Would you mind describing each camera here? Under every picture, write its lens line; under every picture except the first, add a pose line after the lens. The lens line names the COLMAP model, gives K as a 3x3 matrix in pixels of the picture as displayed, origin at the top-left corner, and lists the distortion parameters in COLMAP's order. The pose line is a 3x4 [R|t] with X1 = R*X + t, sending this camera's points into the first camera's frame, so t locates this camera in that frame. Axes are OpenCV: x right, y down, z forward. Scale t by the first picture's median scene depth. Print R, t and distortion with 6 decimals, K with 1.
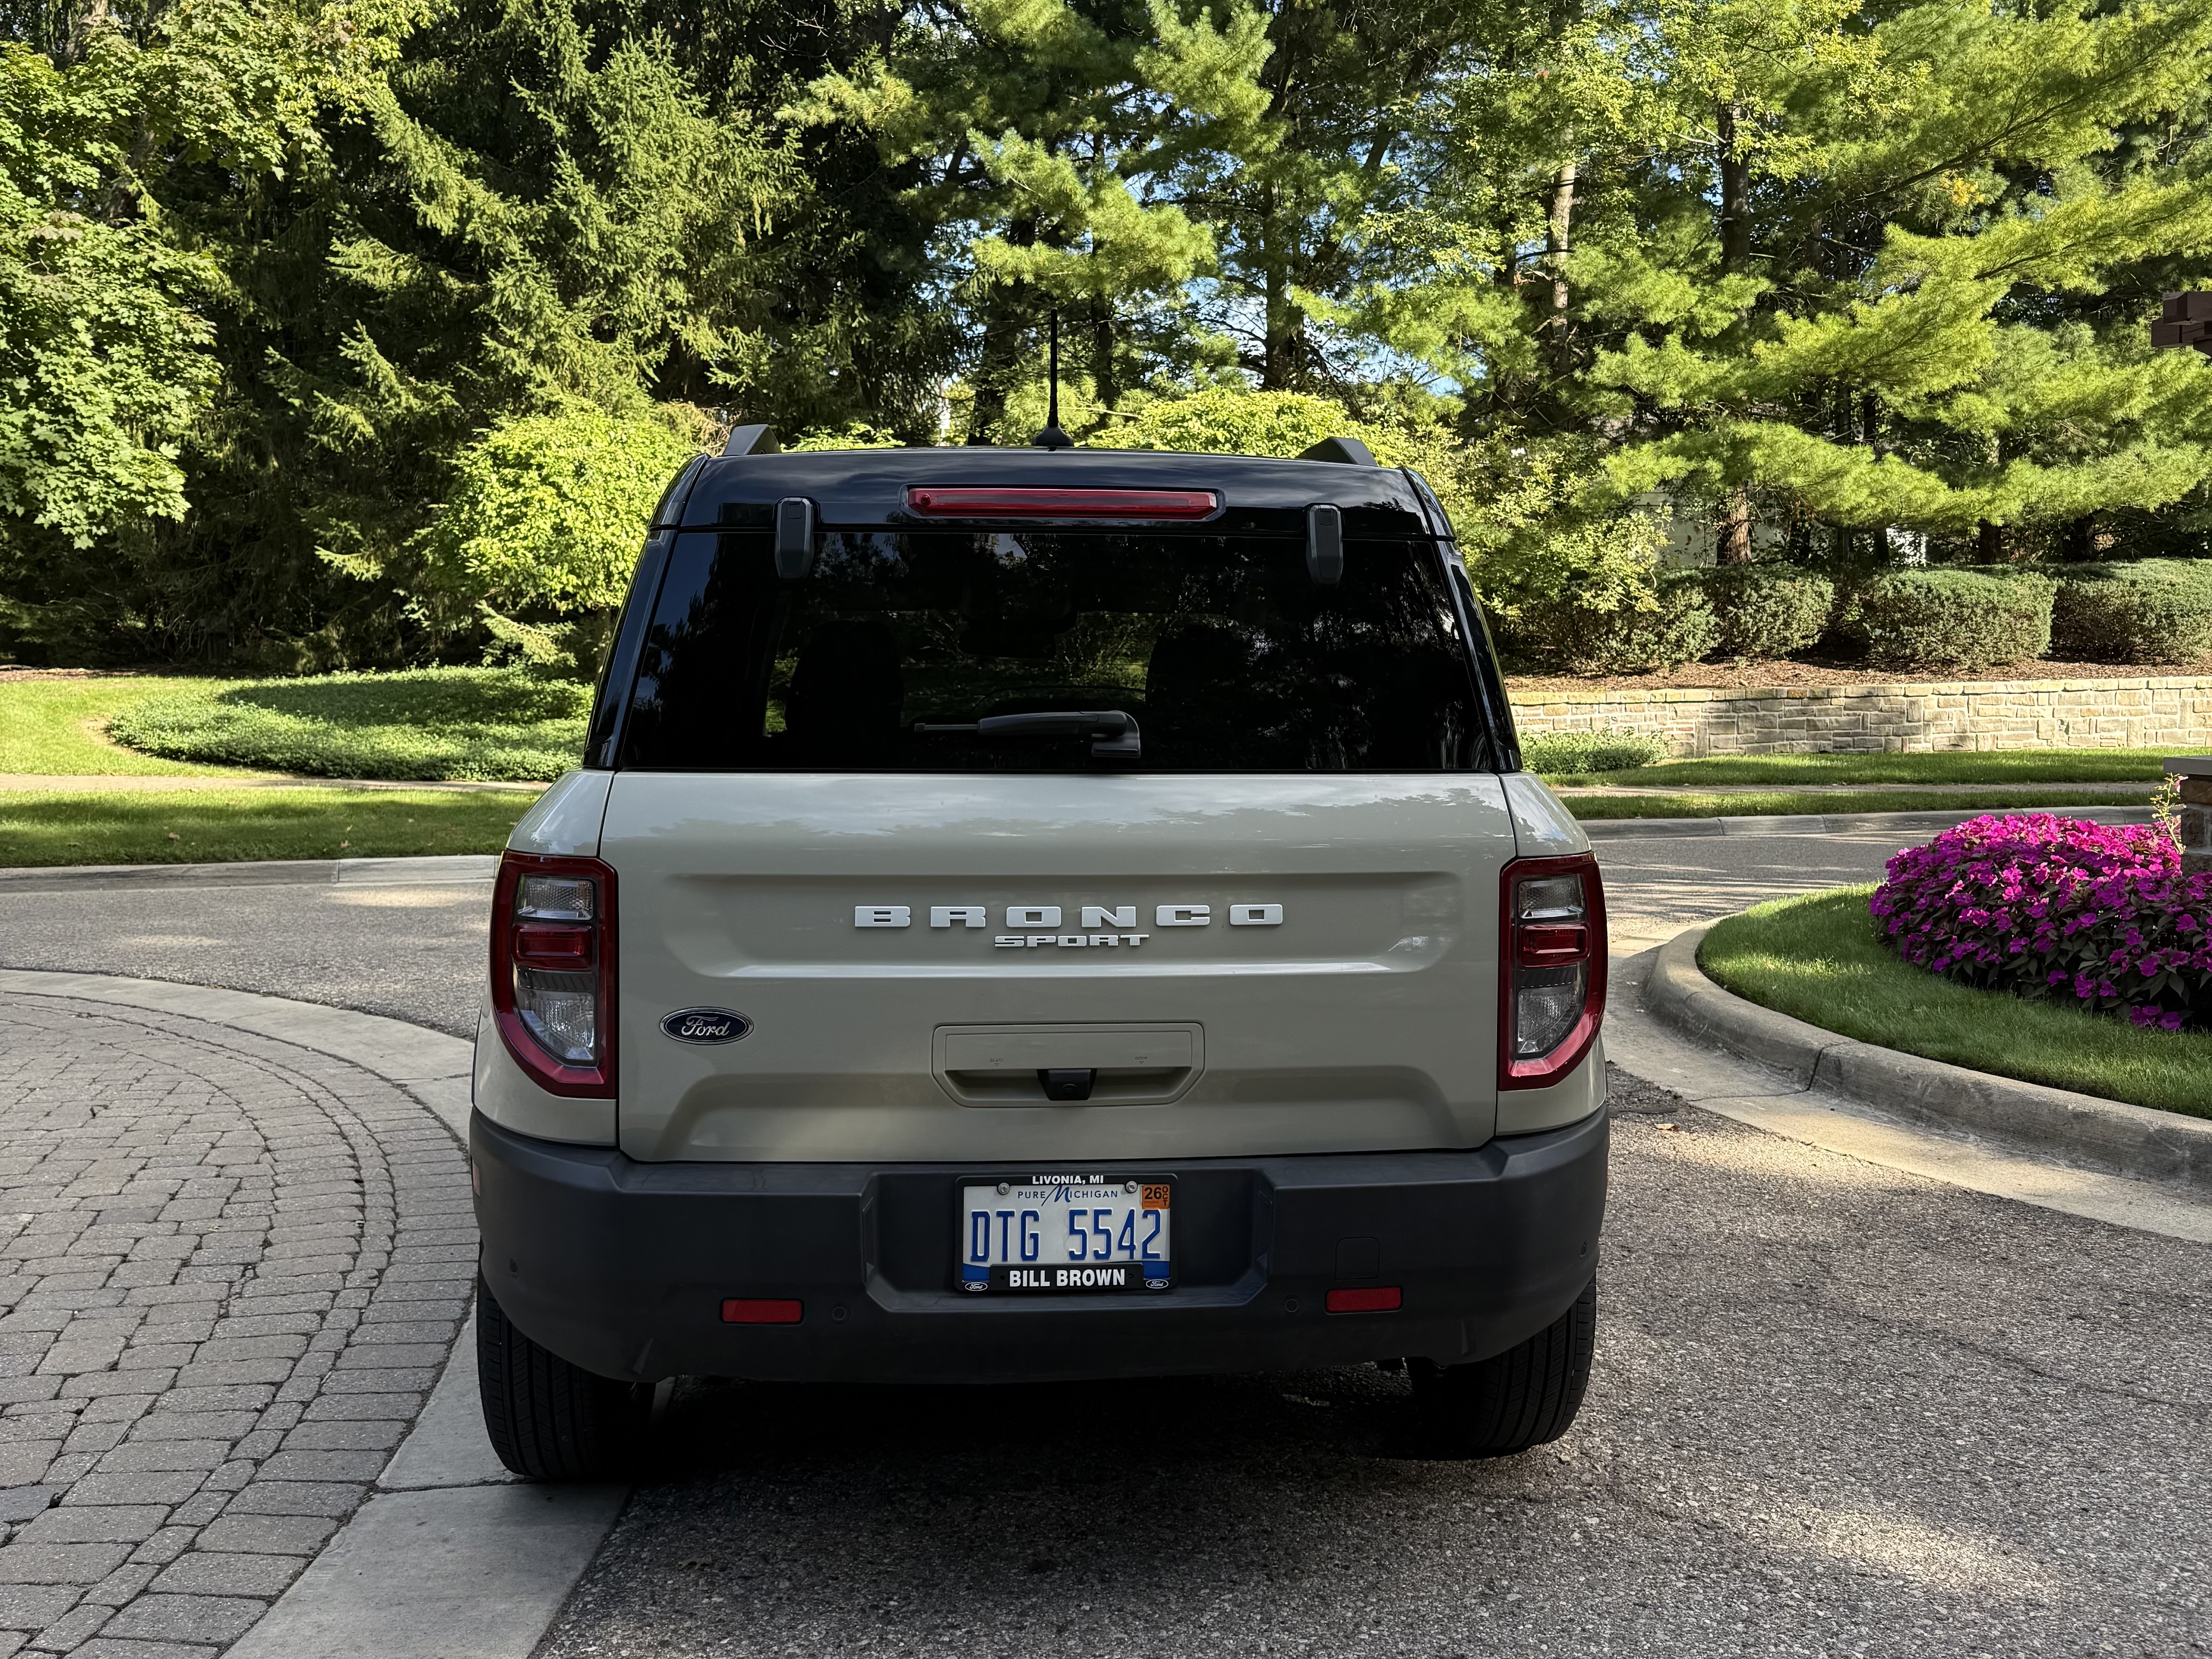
lens RADIAL K [[1956.4, 0, 1109.1], [0, 1956.4, 766.7], [0, 0, 1]] dist [0.167181, -0.308321]
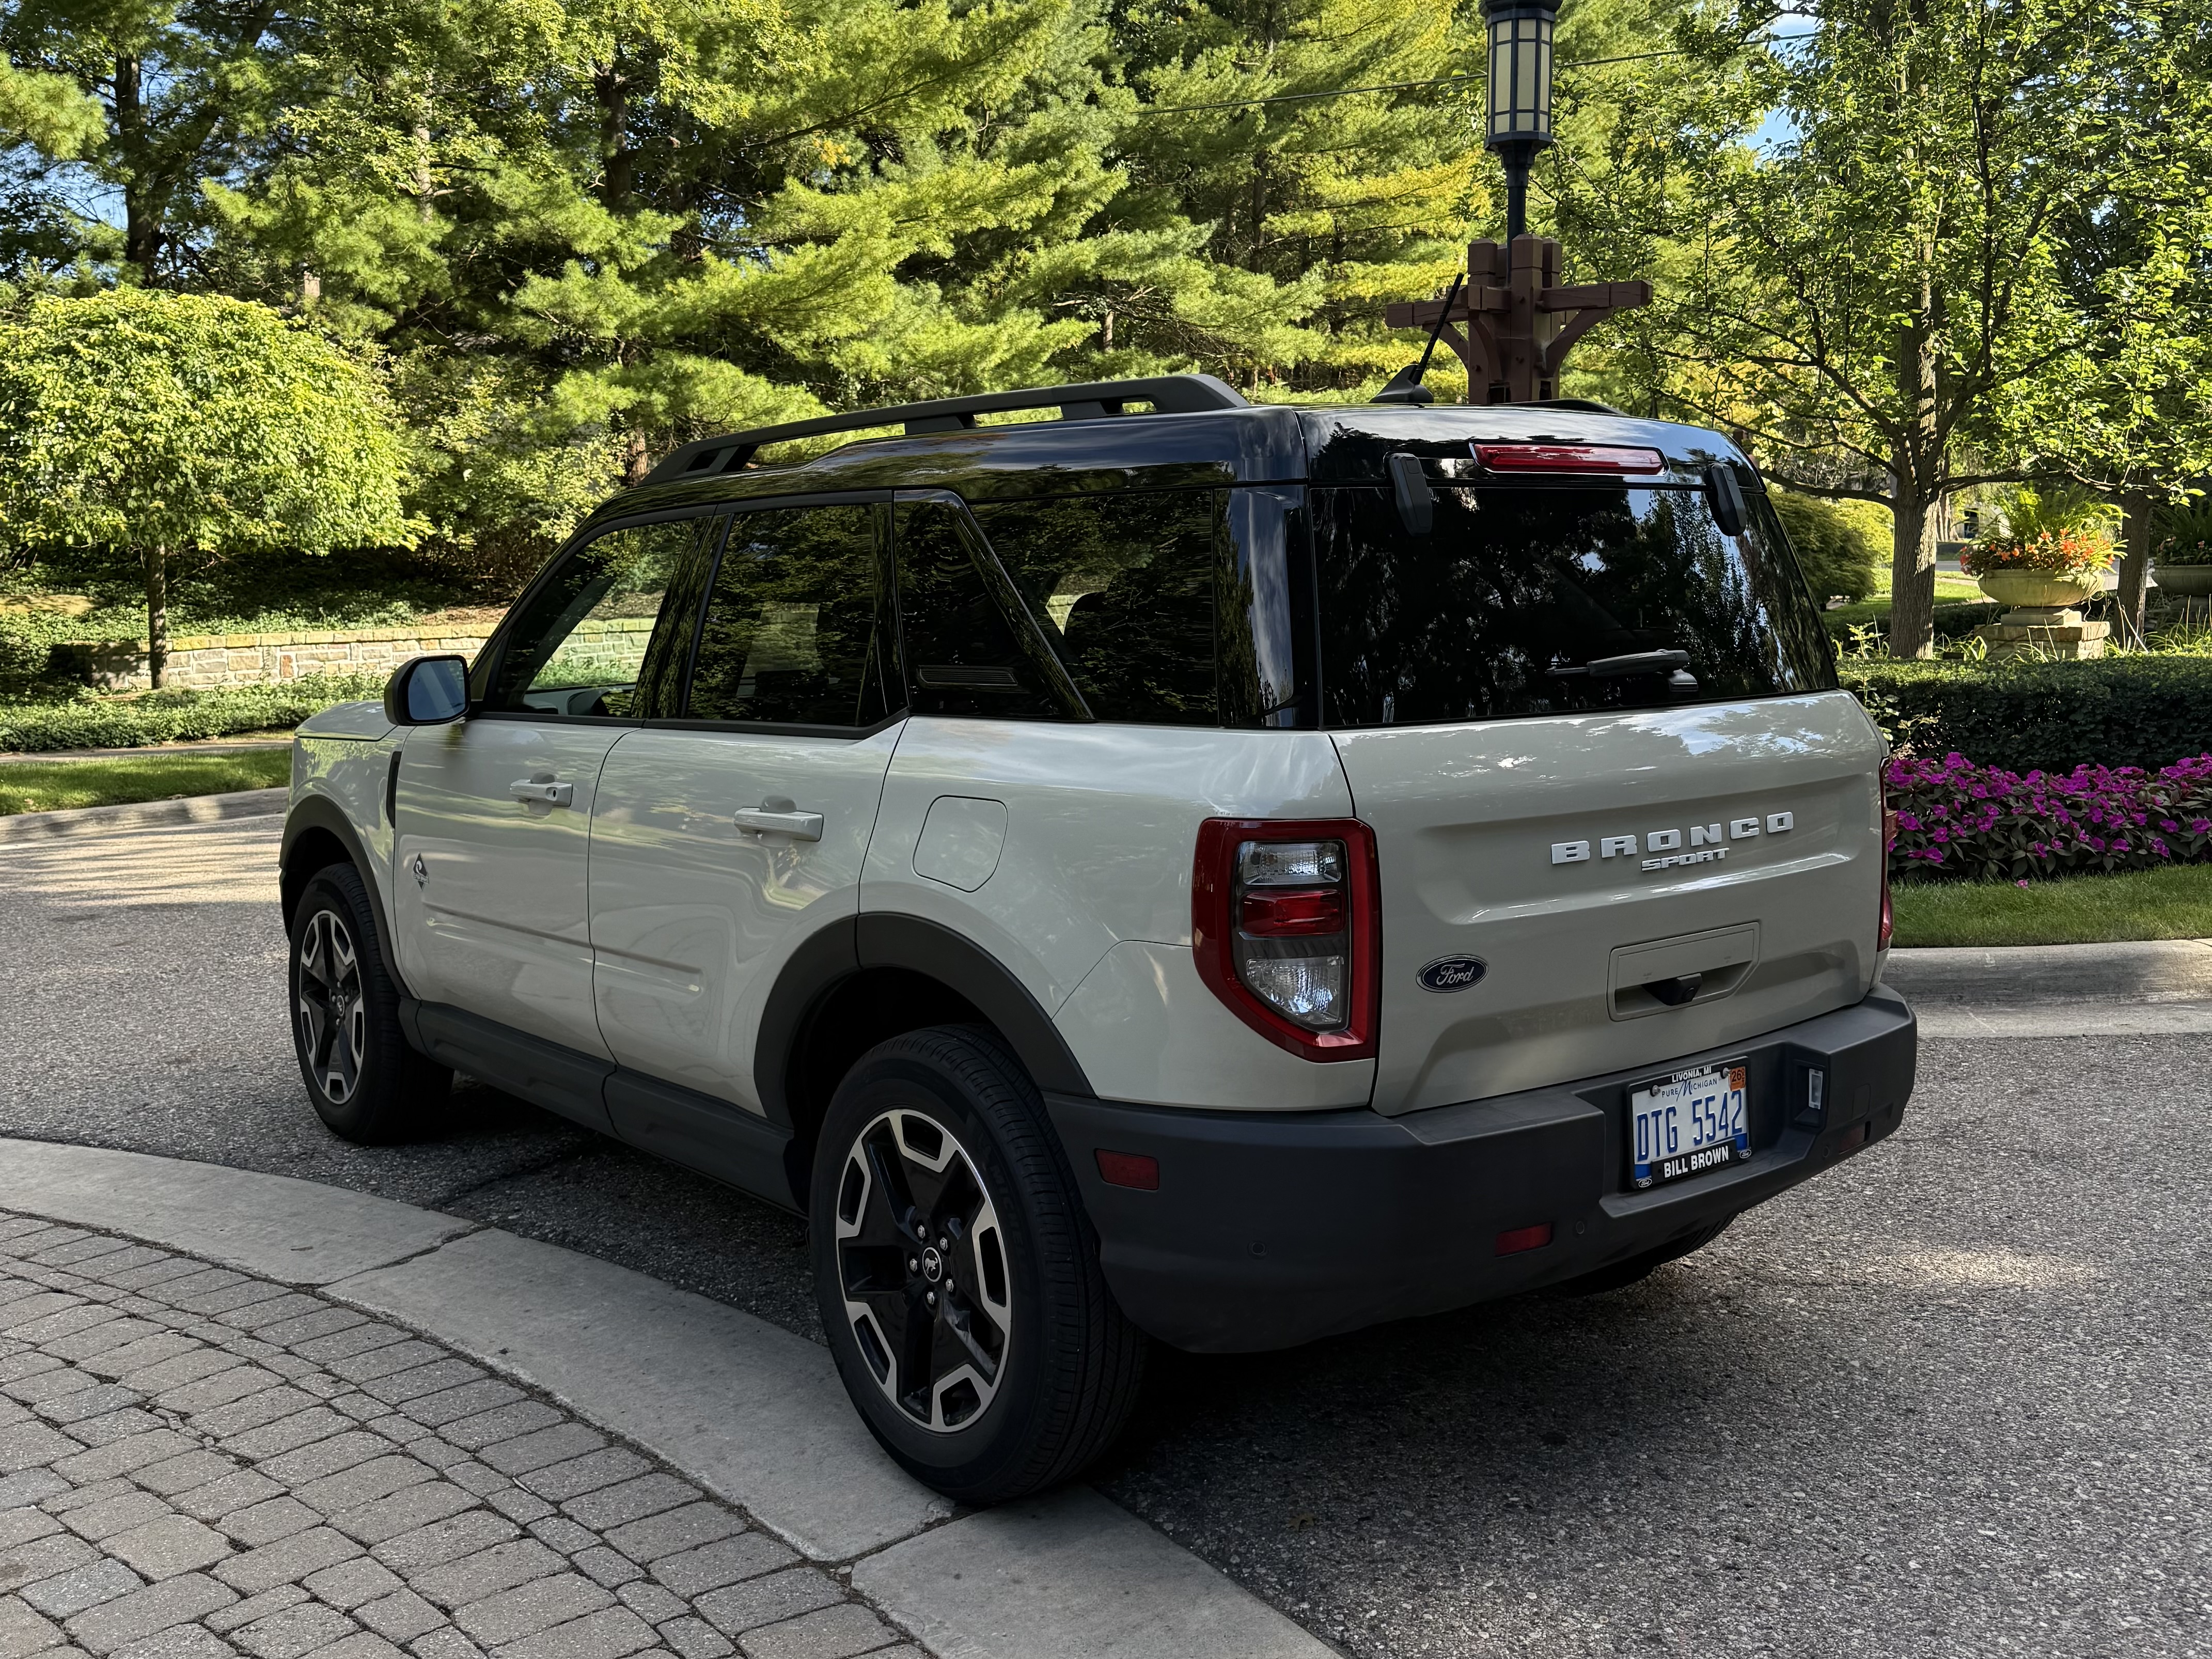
lens RADIAL K [[1976.9, 0, 1064.2], [0, 1976.9, 724.8], [0, 0, 1]] dist [0.138916, -0.263247]
pose [[0.840272, -0.057414, 0.539117, -0.099772], [0.049303, 0.998349, 0.029476, -0.003976], [-0.539919, 0.001812, 0.841715, 0.026790]]
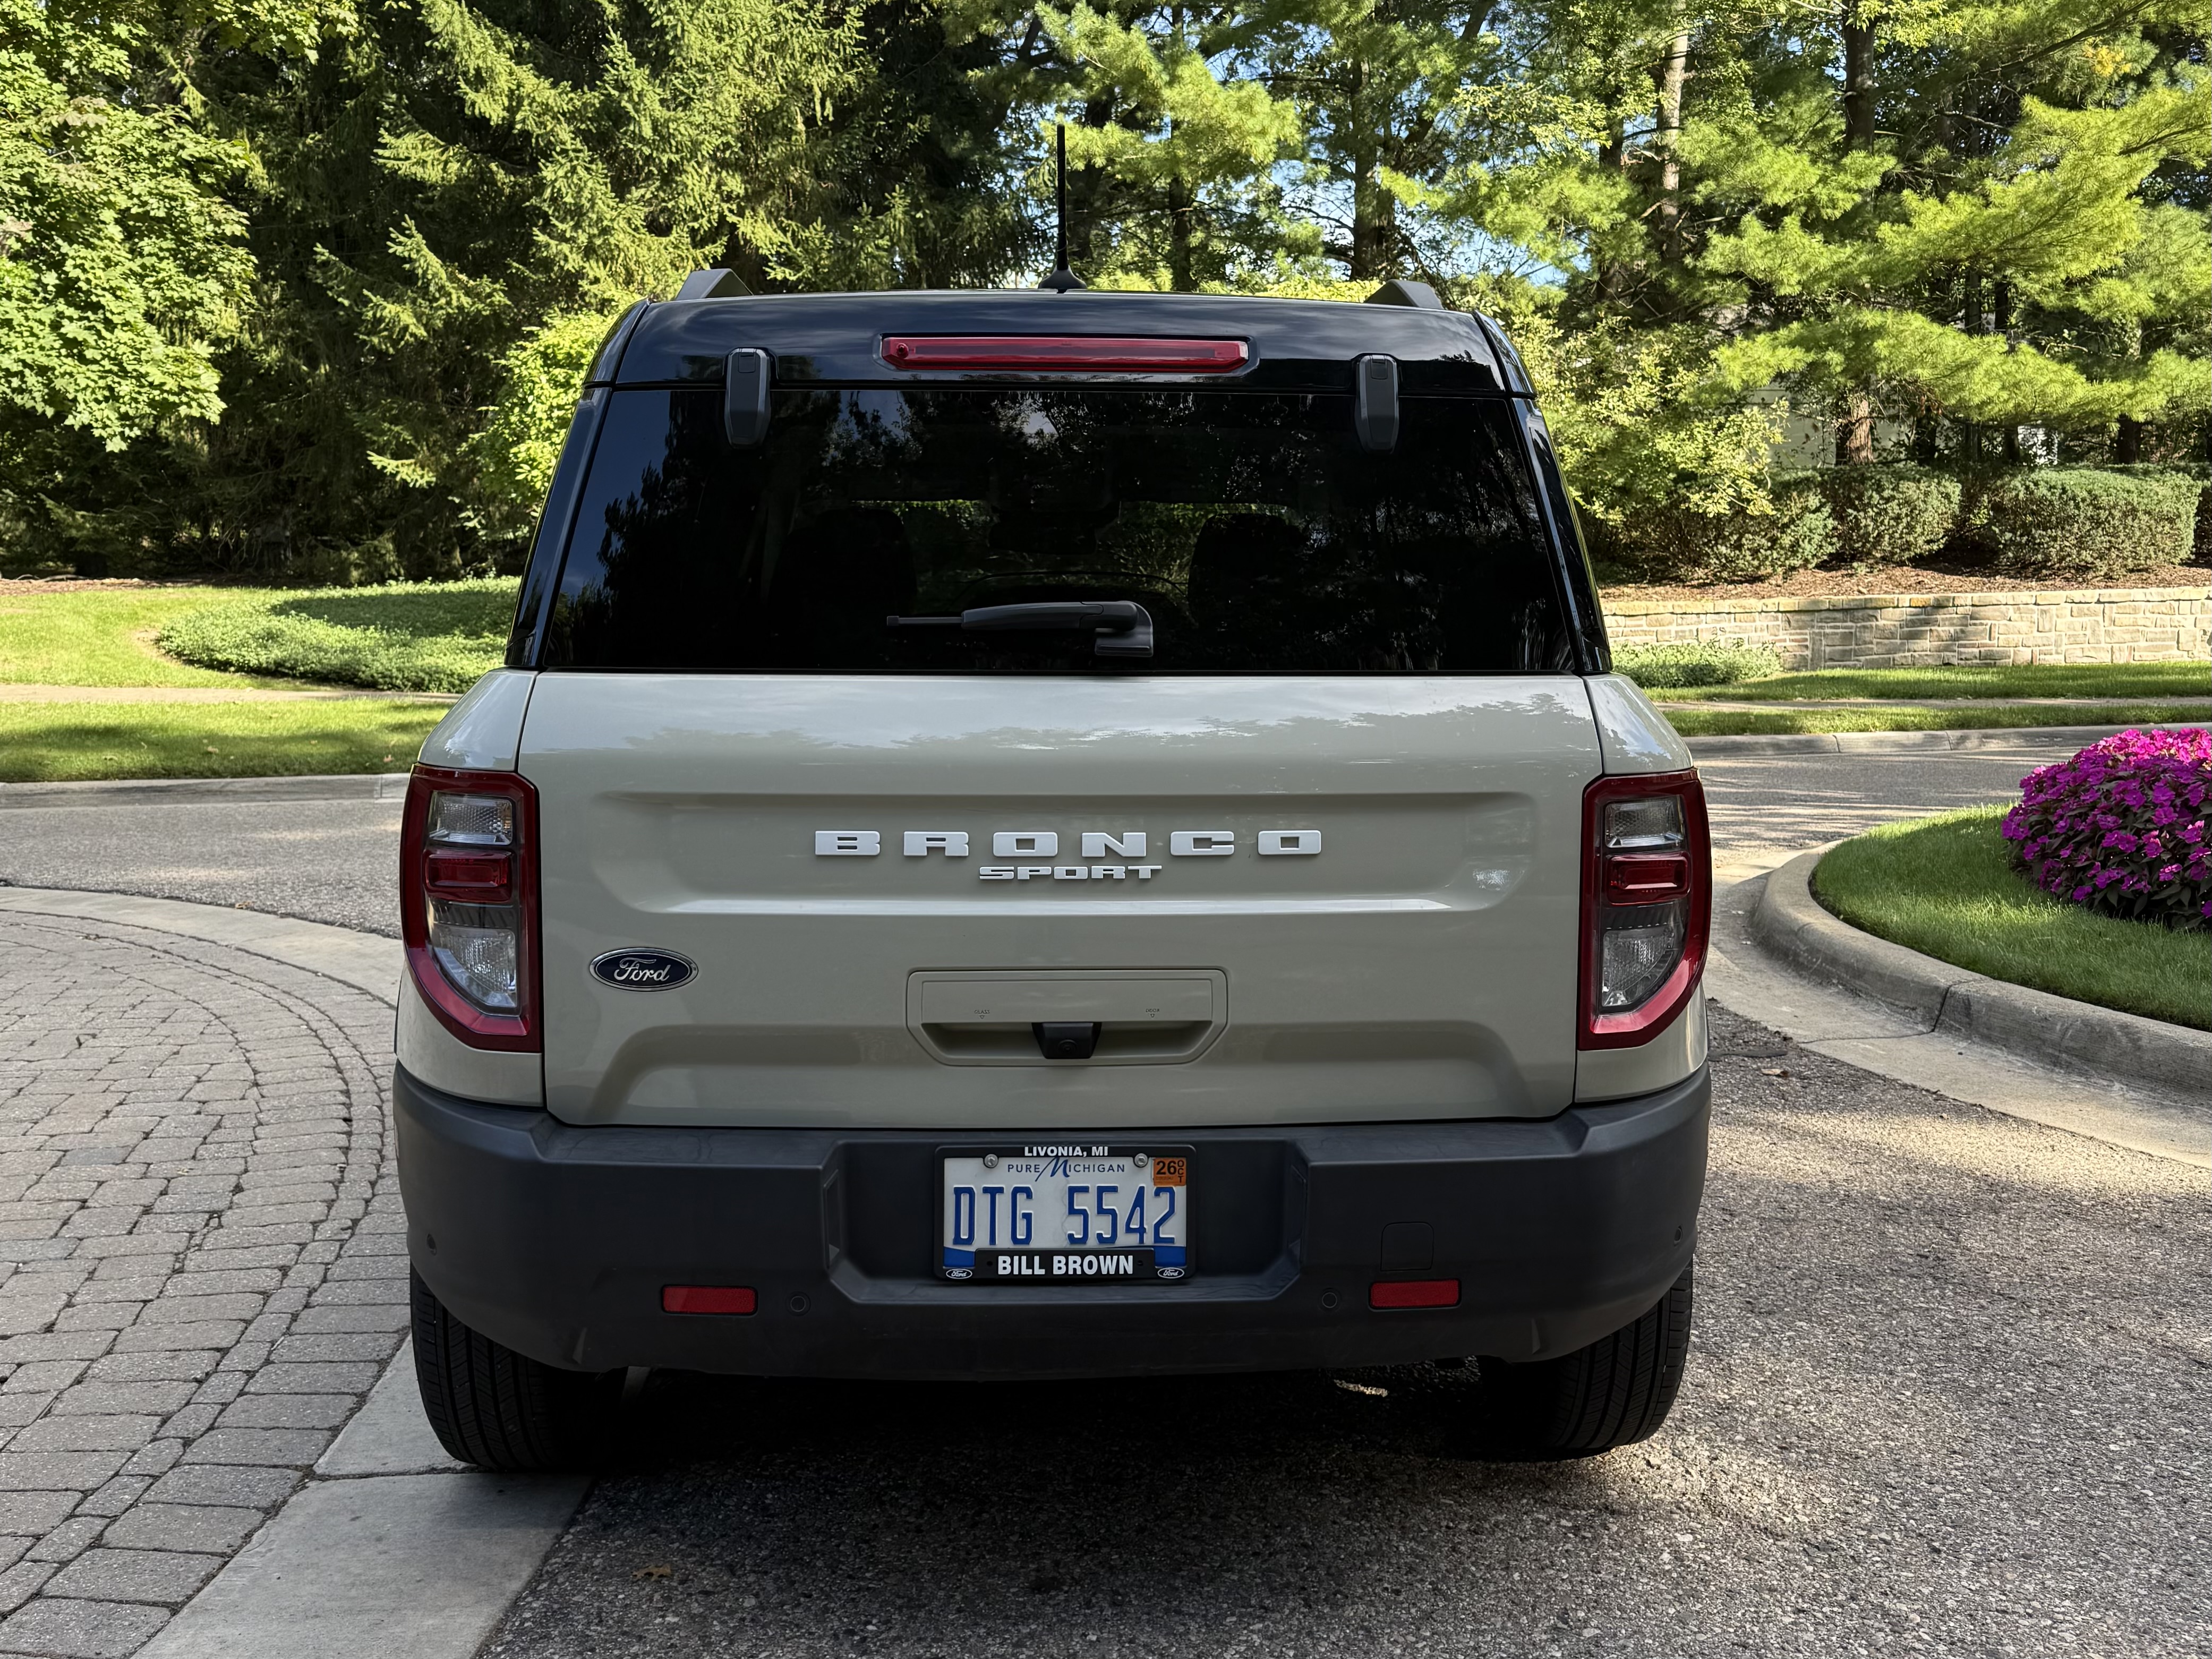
lens RADIAL K [[2021.6, 0, 1107.7], [0, 2021.6, 762.6], [0, 0, 1]] dist [0.153853, -0.275799]
pose [[0.999161, 0.002084, -0.040902, 0.003573], [-0.000456, 0.999209, 0.039764, 0.000721], [0.040953, -0.039712, 0.998372, 0.014169]]
